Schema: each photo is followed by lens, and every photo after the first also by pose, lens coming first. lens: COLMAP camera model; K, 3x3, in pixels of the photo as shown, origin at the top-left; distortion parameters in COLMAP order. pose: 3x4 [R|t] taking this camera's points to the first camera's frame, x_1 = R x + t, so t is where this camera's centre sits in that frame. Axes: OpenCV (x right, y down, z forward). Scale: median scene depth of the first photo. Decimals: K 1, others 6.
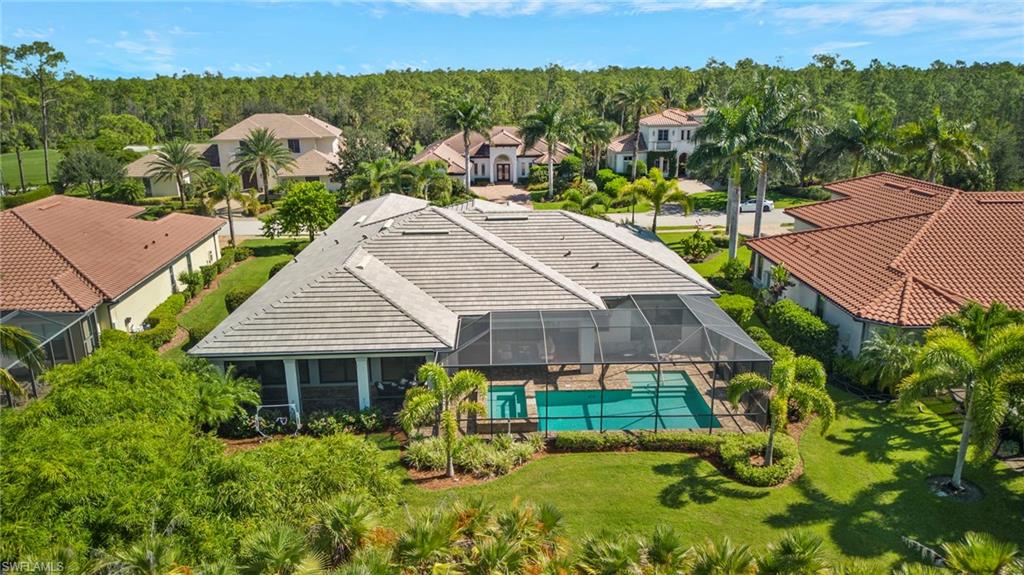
lens RADIAL K [[744.5, 0, 512.0], [0, 744.5, 287.5], [0, 0, 1]] dist [0.050292, -0.001246]
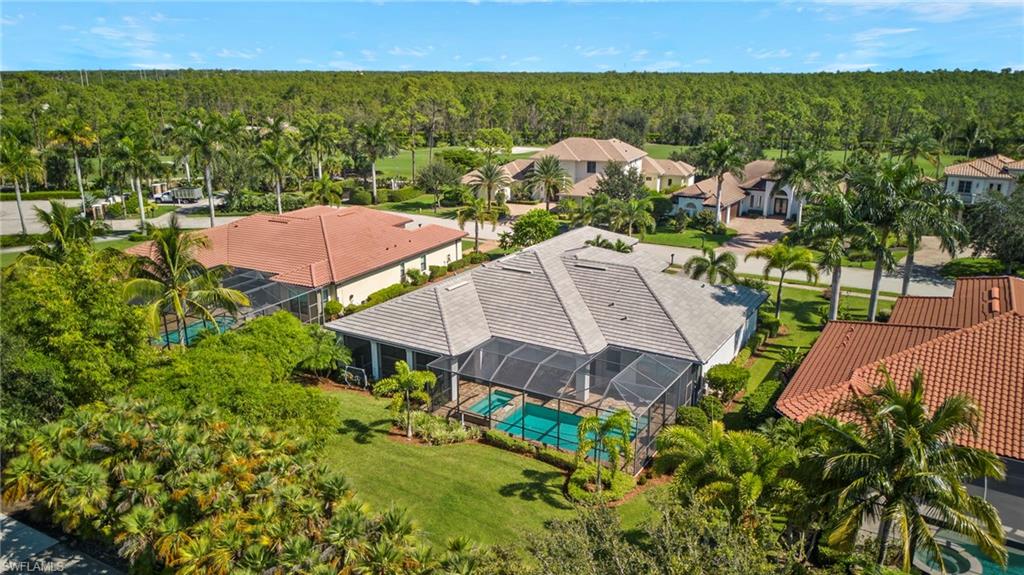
lens RADIAL K [[748.1, 0, 512.0], [0, 748.1, 287.5], [0, 0, 1]] dist [0.000671, -0.002574]
pose [[0.841955, 0.166312, -0.513276, 0.626232], [-0.159401, 0.985517, 0.057854, -0.131037], [0.515464, 0.033106, 0.856271, -0.169827]]
